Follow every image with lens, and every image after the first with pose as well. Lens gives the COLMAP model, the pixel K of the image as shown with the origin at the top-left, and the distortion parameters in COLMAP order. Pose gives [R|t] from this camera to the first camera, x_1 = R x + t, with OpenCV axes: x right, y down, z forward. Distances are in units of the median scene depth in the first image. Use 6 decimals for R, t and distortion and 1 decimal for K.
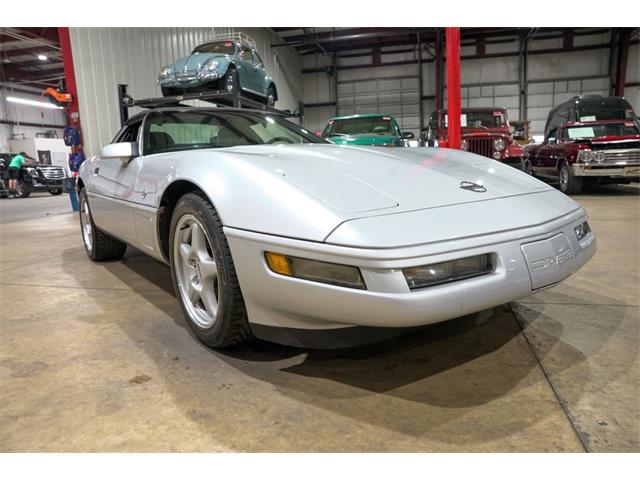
lens RADIAL K [[438.1, 0, 321.6], [0, 438.1, 238.3], [0, 0, 1]] dist [-0.138984, 0.107916]
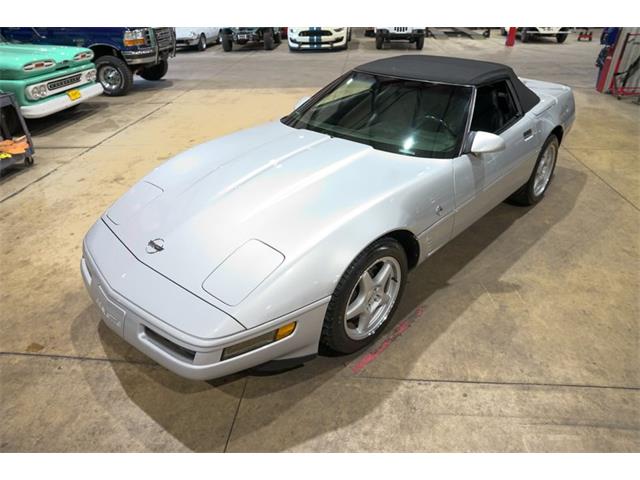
lens RADIAL K [[438.1, 0, 320.4], [0, 438.1, 241.7], [0, 0, 1]] dist [-0.138984, 0.107916]
pose [[0.151244, 0.535616, -0.830807, 0.838095], [-0.150113, 0.843173, 0.516261, -0.488840], [0.977032, 0.046634, 0.207928, 0.674926]]
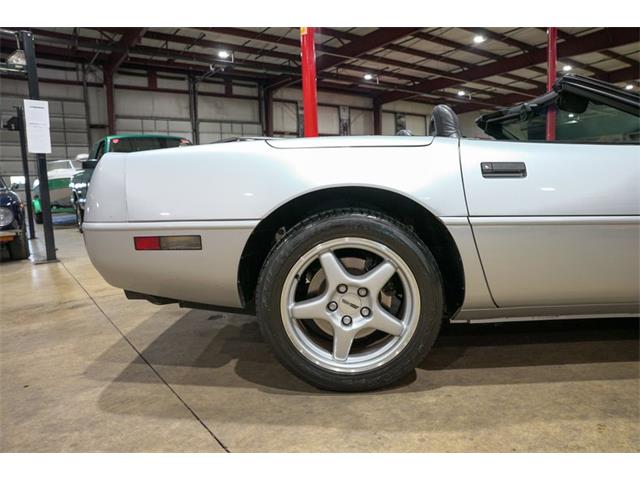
lens RADIAL K [[438.1, 0, 321.9], [0, 438.1, 239.4], [0, 0, 1]] dist [-0.138984, 0.107916]
pose [[0.630997, -0.072995, 0.772344, -1.068055], [0.141154, 0.989748, -0.021780, -0.108433], [-0.762836, 0.122763, 0.634831, 0.924030]]
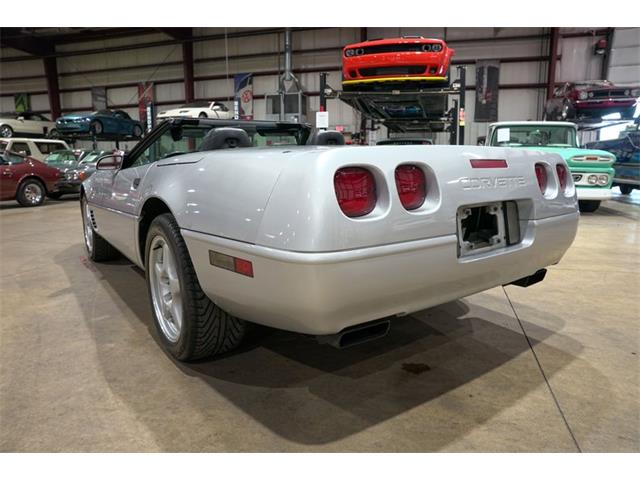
lens RADIAL K [[438.1, 0, 322.4], [0, 438.1, 239.6], [0, 0, 1]] dist [-0.138984, 0.107916]
pose [[-0.998410, 0.045881, 0.032750, -0.464167], [0.054226, 0.940443, 0.335600, -0.384217], [-0.015401, 0.336842, -0.941435, 2.130202]]
